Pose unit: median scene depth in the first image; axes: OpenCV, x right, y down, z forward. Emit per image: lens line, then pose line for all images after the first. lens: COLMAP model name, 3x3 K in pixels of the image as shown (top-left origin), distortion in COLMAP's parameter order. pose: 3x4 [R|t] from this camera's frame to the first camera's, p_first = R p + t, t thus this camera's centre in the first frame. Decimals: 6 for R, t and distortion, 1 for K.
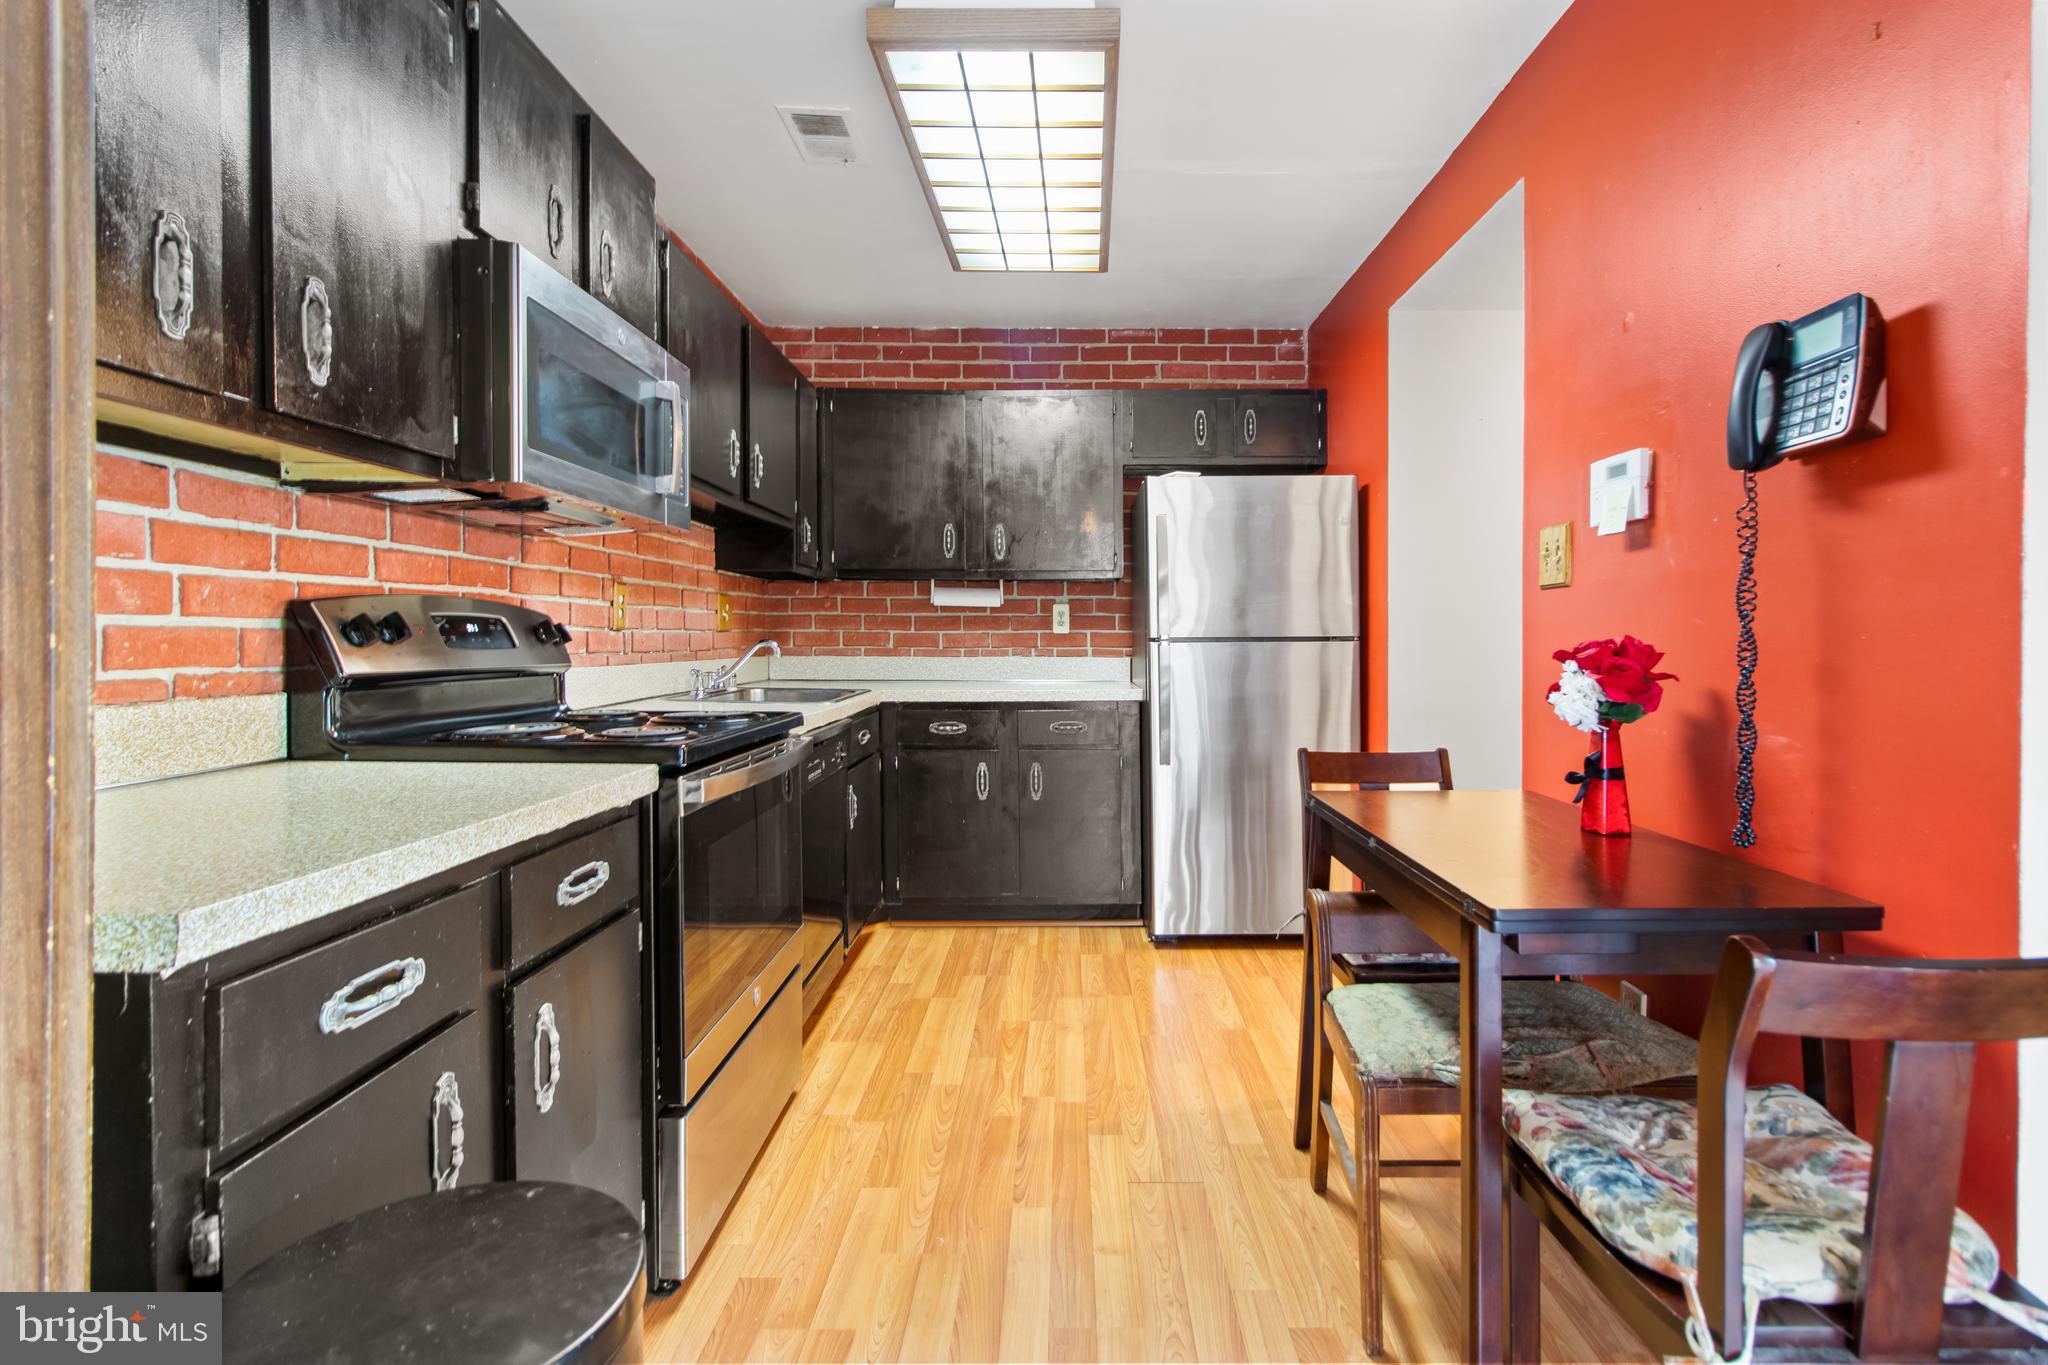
lens RADIAL K [[978.8, 0, 1022.4], [0, 978.8, 661.6], [0, 0, 1]] dist [0.003685, 0.001634]
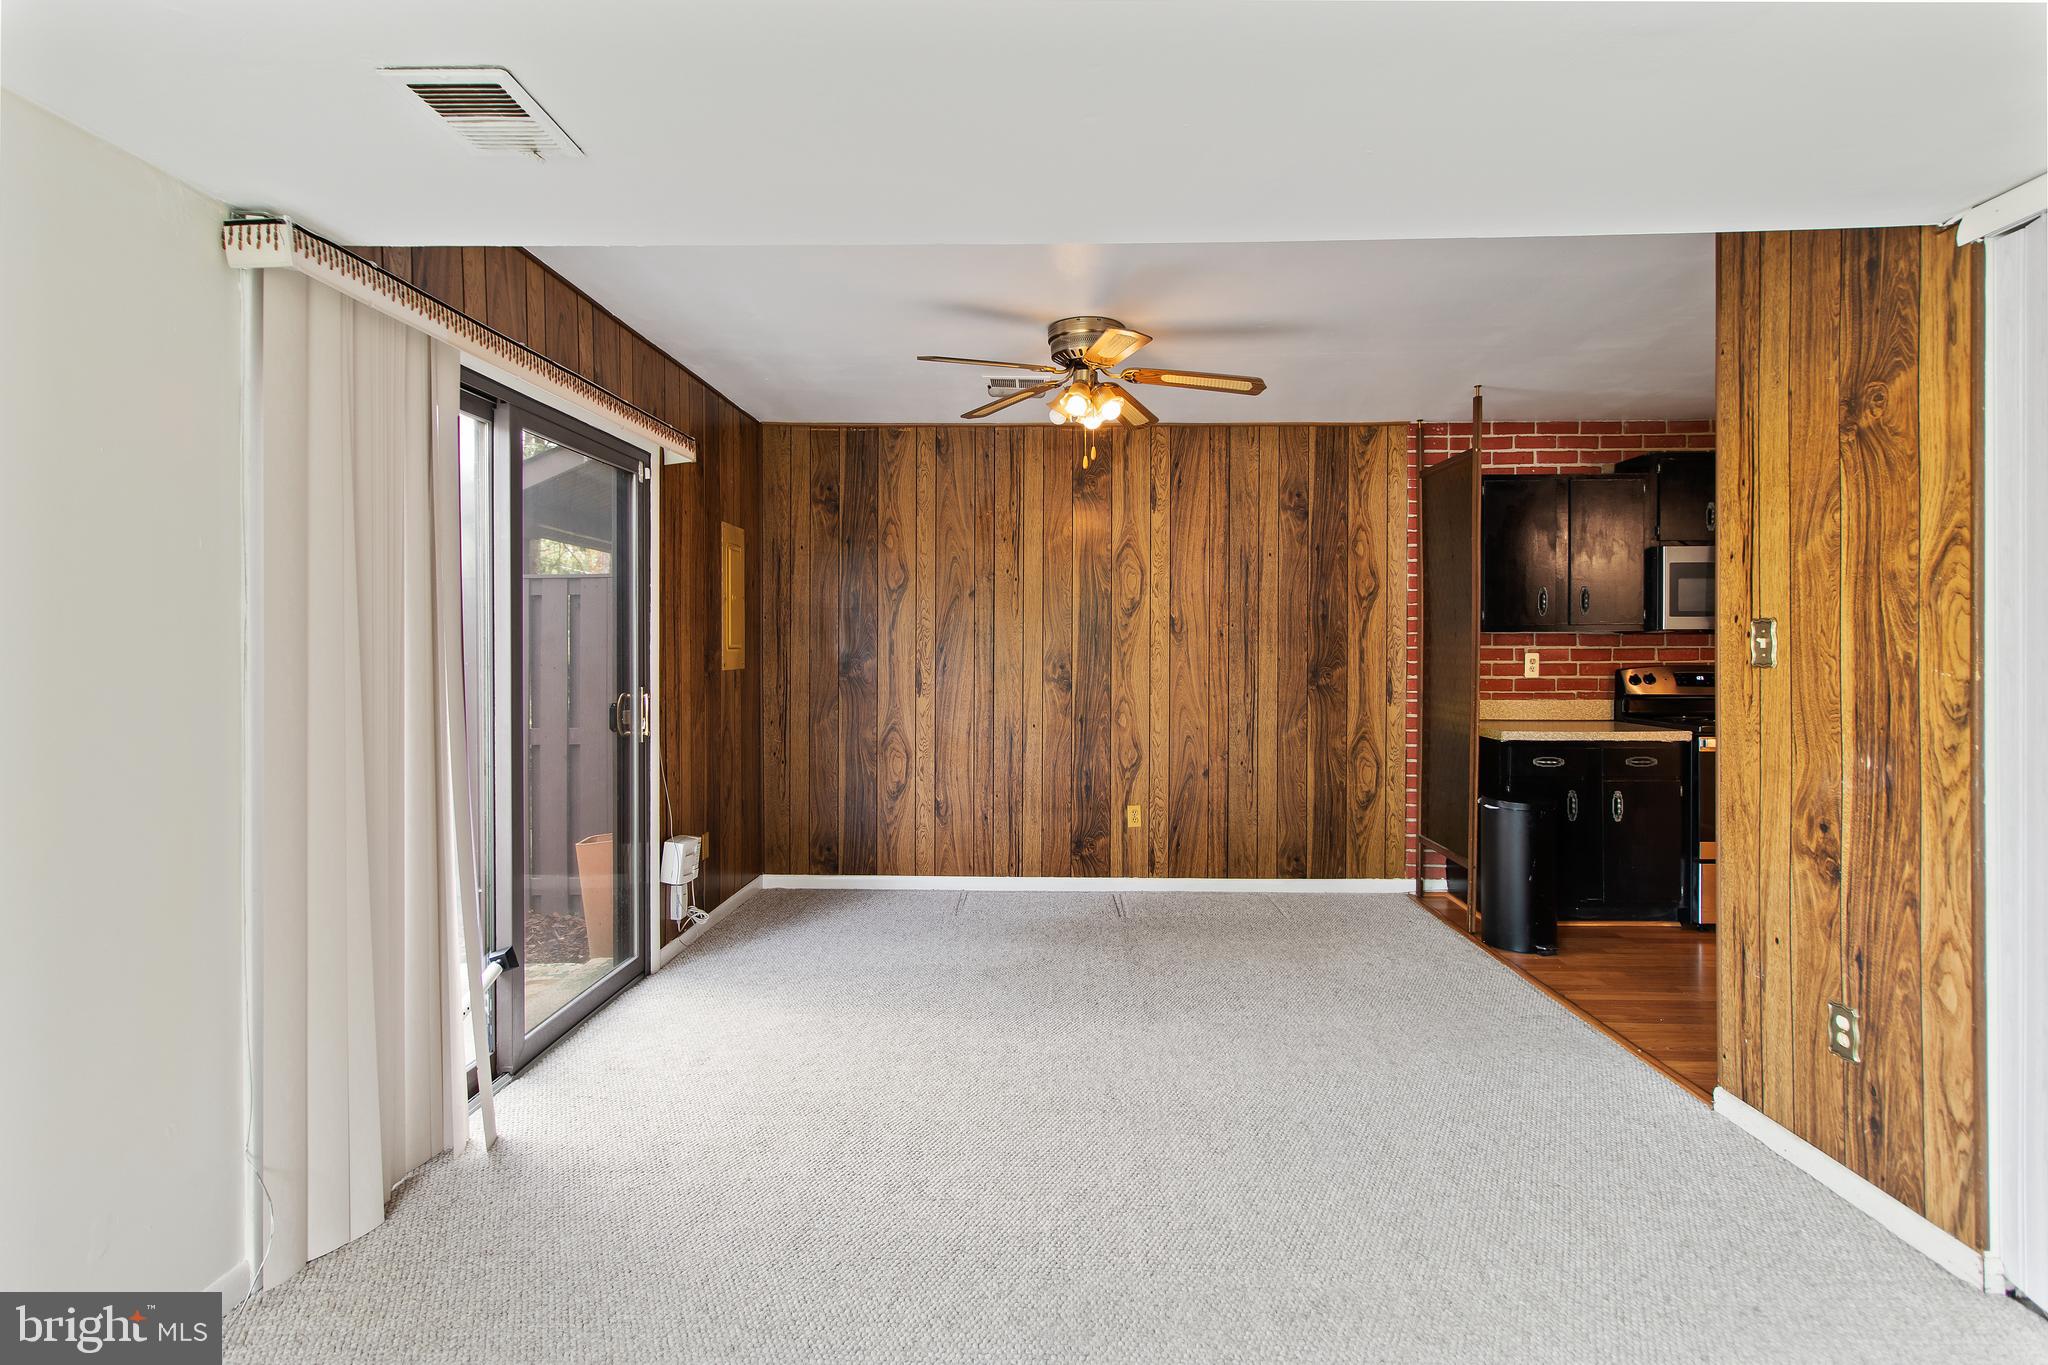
lens RADIAL K [[978.8, 0, 1039.2], [0, 978.8, 647.5], [0, 0, 1]] dist [0.003685, 0.001634]
pose [[-0.018377, -0.004493, -0.999821, 1.130341], [-0.014253, 0.999889, -0.004231, -0.043574], [0.999730, 0.014173, -0.018439, -0.369249]]
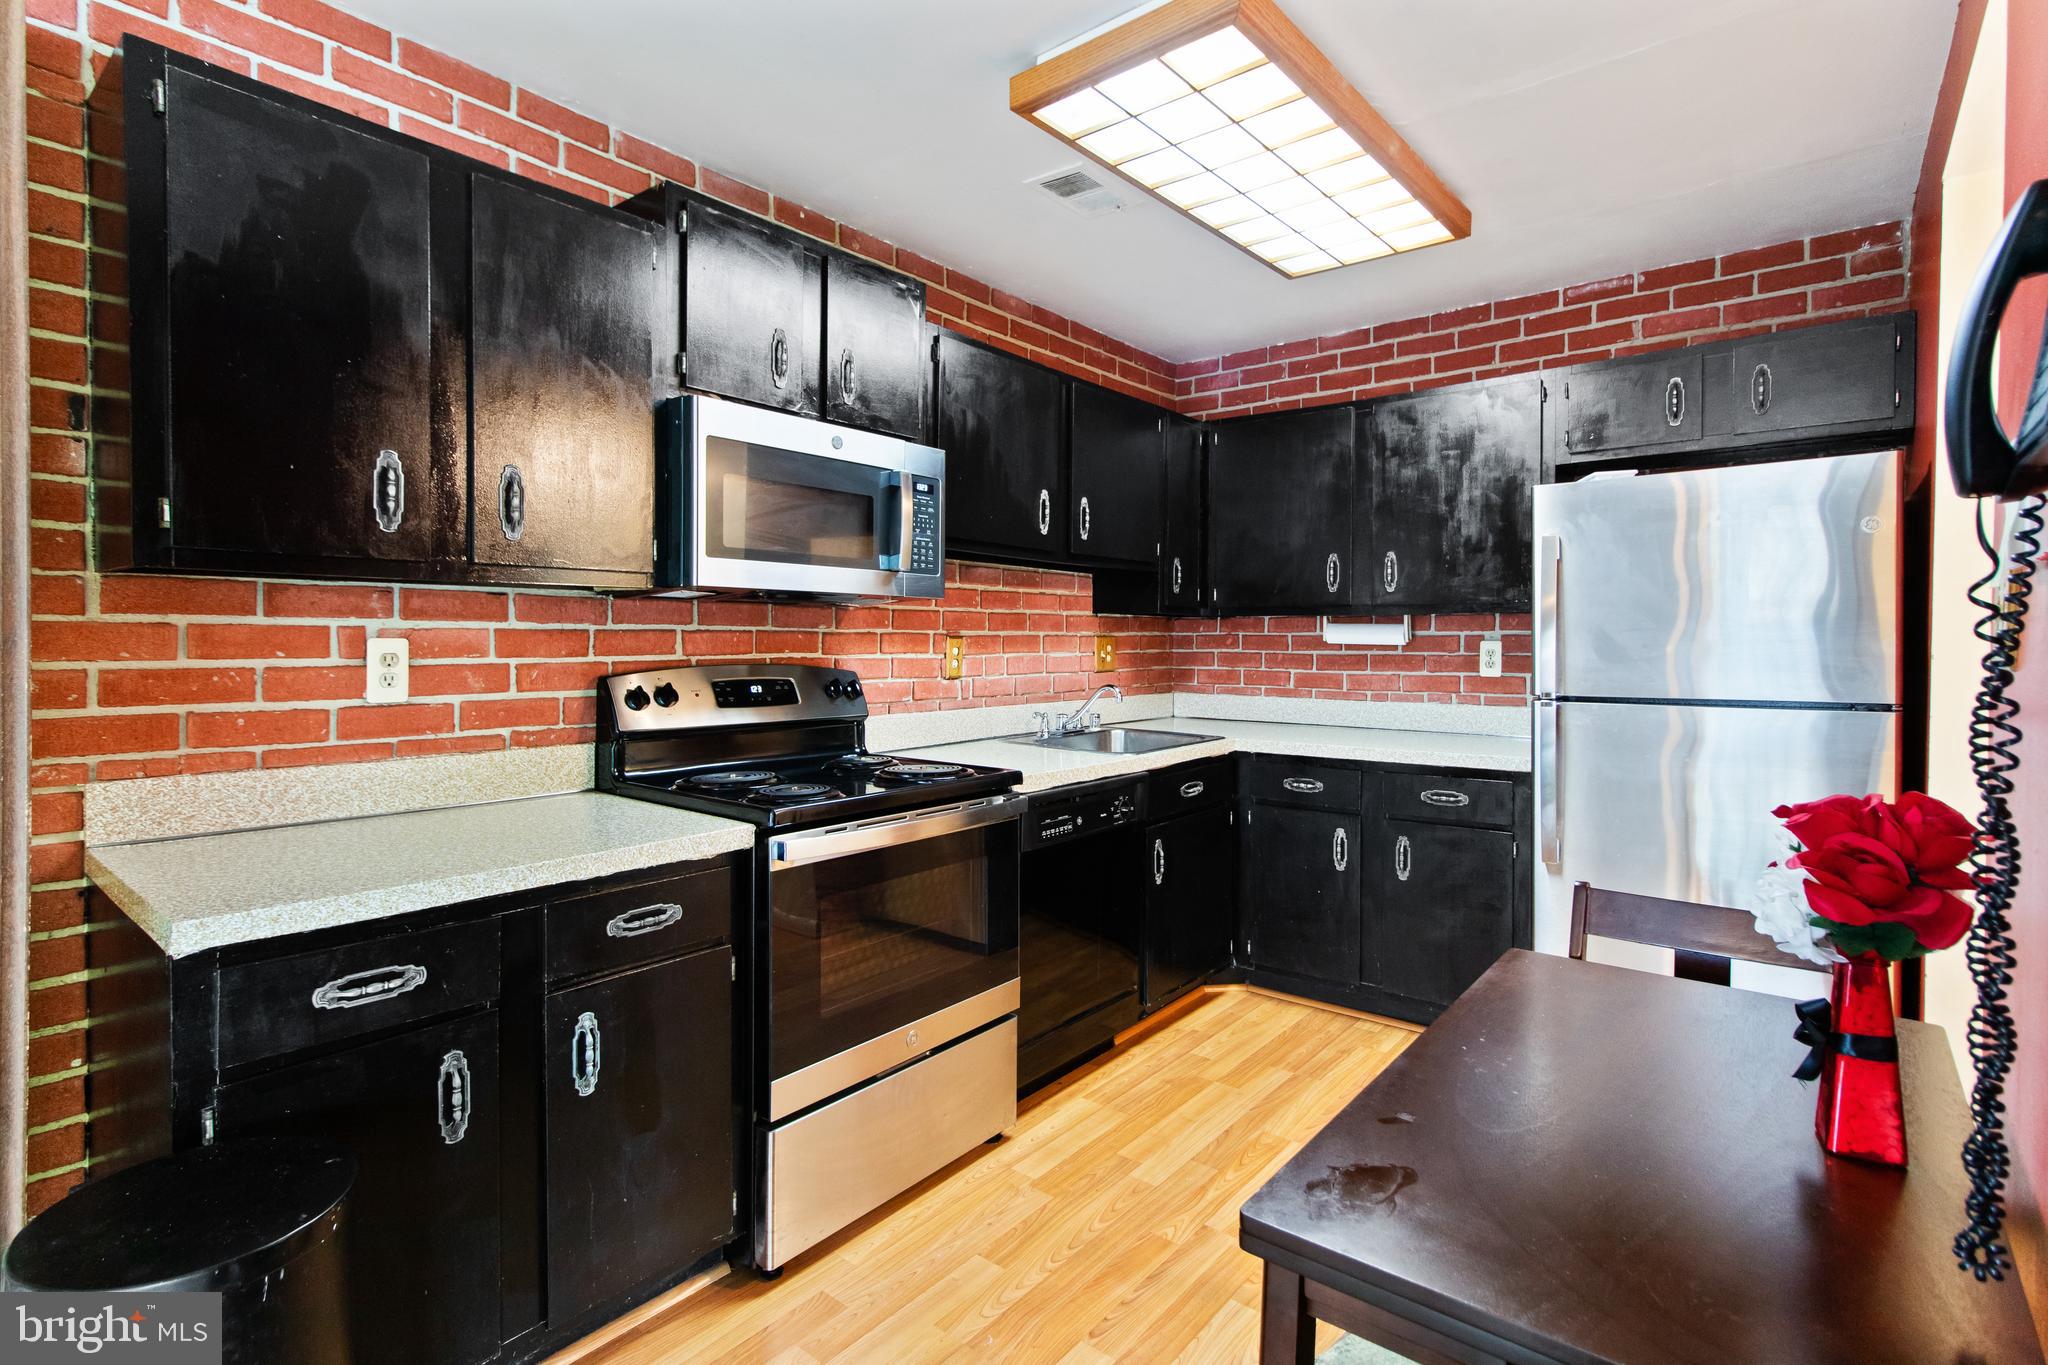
lens RADIAL K [[978.8, 0, 1026.2], [0, 978.8, 663.8], [0, 0, 1]] dist [0.003685, 0.001634]
pose [[0.774103, 0.016180, -0.632852, 0.286244], [-0.013301, 0.999868, 0.009294, -0.047215], [0.632919, 0.001223, 0.774217, 0.139270]]
